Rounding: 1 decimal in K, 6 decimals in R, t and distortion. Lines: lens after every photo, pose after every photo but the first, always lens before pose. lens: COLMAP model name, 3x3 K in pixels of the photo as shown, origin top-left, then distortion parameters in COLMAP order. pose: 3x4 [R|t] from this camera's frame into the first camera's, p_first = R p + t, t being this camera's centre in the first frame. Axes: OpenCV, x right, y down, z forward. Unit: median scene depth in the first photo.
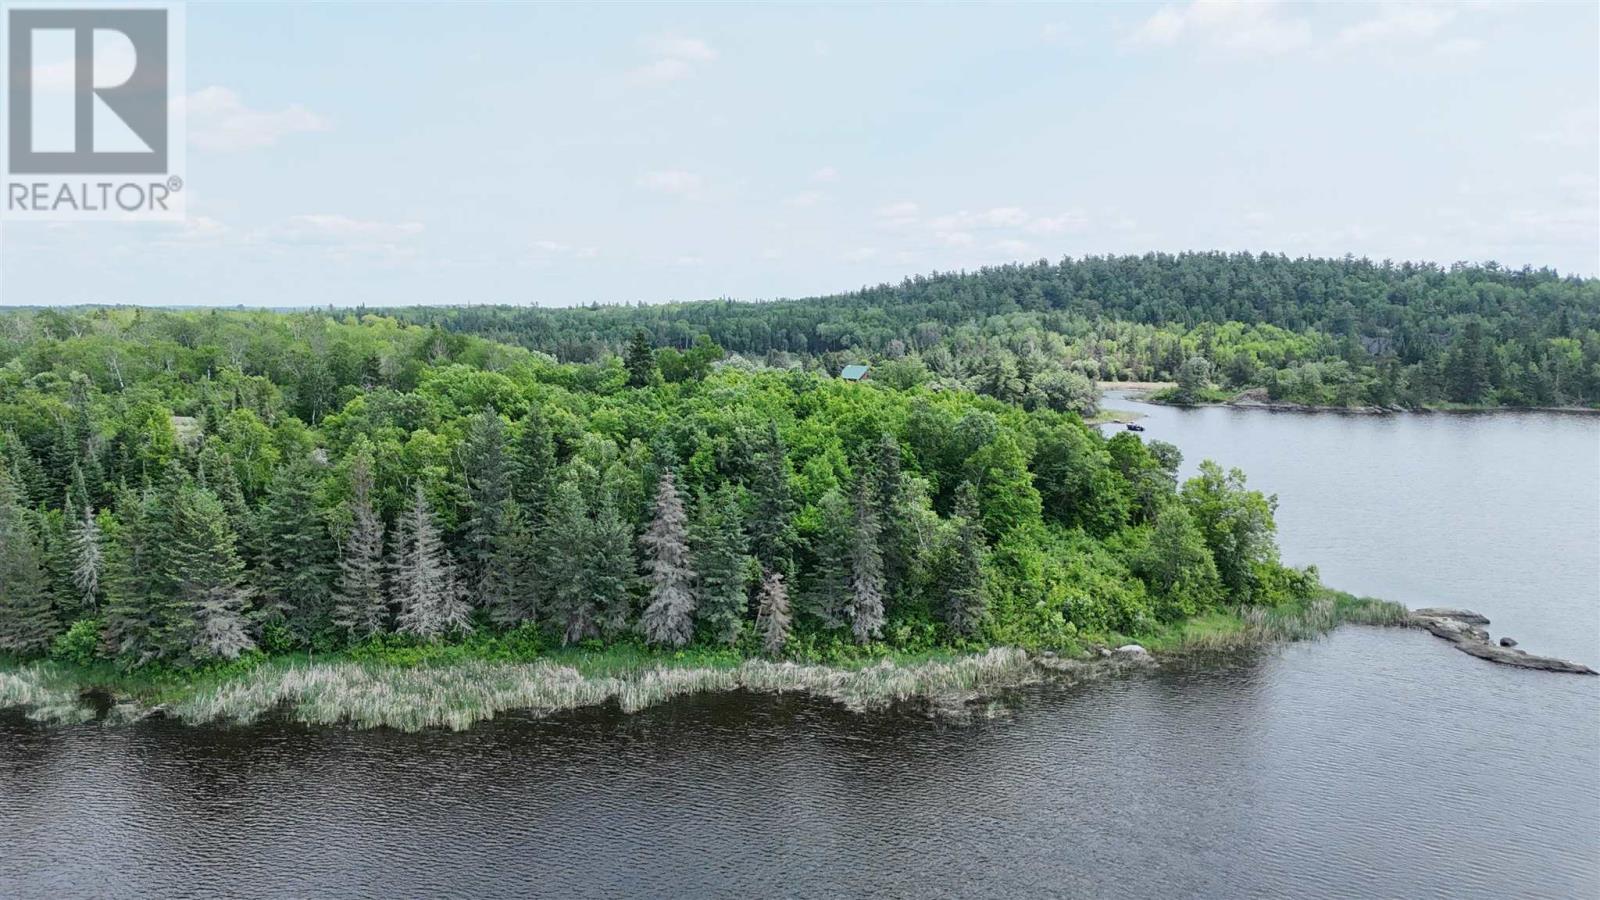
lens RADIAL K [[1168.1, 0, 796.2], [0, 1168.1, 445.9], [0, 0, 1]] dist [0.066910, -0.069094]
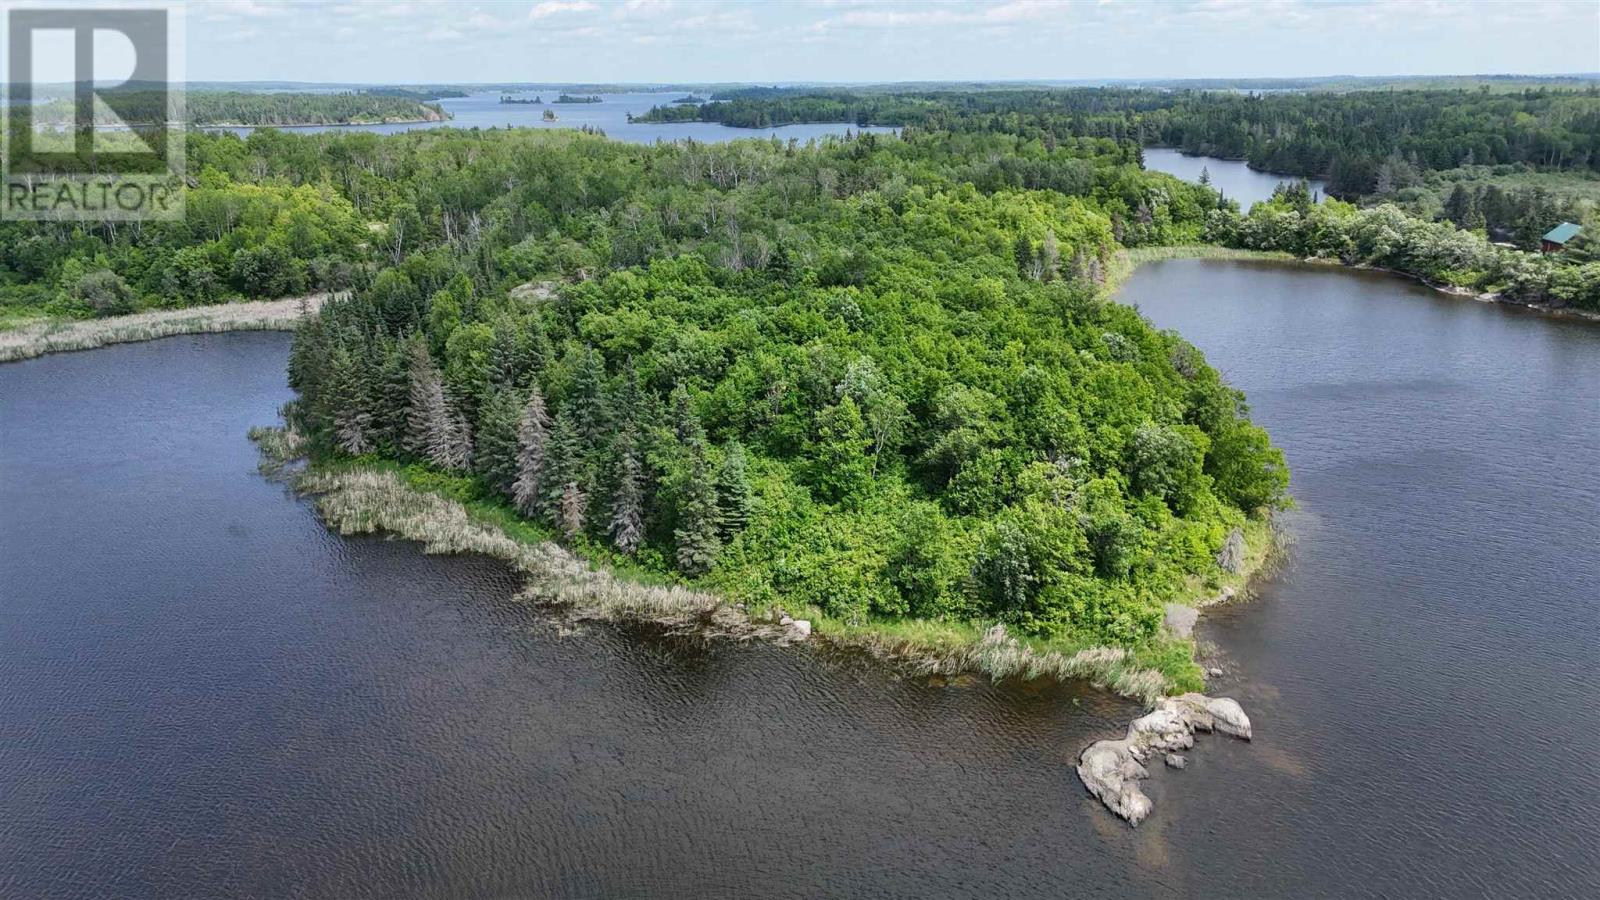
lens RADIAL K [[1168.1, 0, 796.2], [0, 1168.1, 445.9], [0, 0, 1]] dist [0.066910, -0.069094]
pose [[0.690701, 0.208462, -0.692442, 0.999713], [-0.074431, 0.972956, 0.218668, -0.219375], [0.719300, -0.099495, 0.687538, 0.299684]]
